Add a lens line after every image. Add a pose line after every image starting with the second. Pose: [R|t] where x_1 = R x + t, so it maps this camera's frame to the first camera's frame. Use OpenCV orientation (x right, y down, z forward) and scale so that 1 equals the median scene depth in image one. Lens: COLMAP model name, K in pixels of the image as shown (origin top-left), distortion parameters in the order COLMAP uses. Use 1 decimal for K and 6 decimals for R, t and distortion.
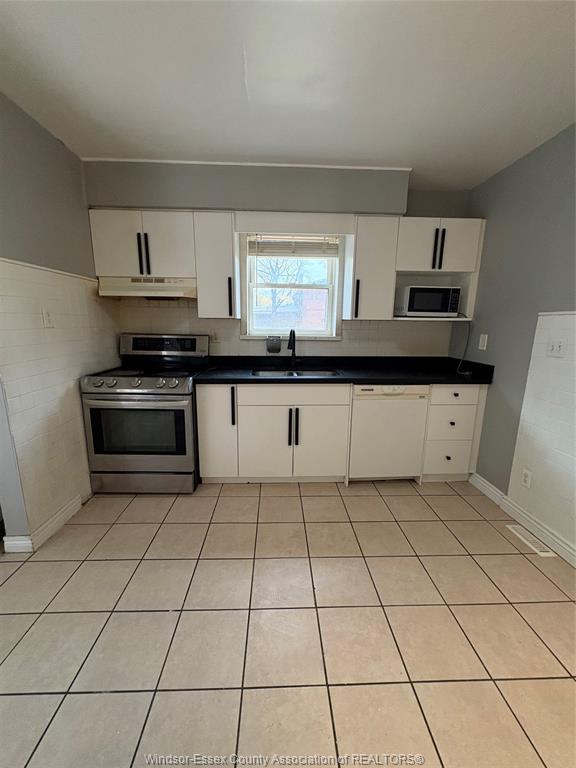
lens RADIAL K [[305.2, 0, 288.0], [0, 305.2, 384.0], [0, 0, 1]] dist [-0.002761, 0.000666]
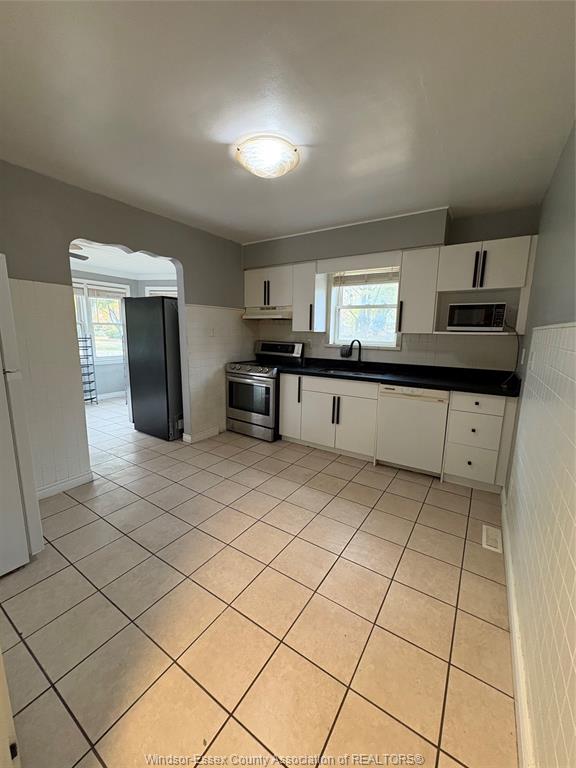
lens RADIAL K [[305.2, 0, 288.0], [0, 305.2, 384.0], [0, 0, 1]] dist [-0.002761, 0.000666]
pose [[0.813392, 0.101773, -0.572744, 0.607761], [-0.123627, 0.992328, 0.000760, 0.048193], [0.568428, 0.070189, 0.819734, -0.255935]]
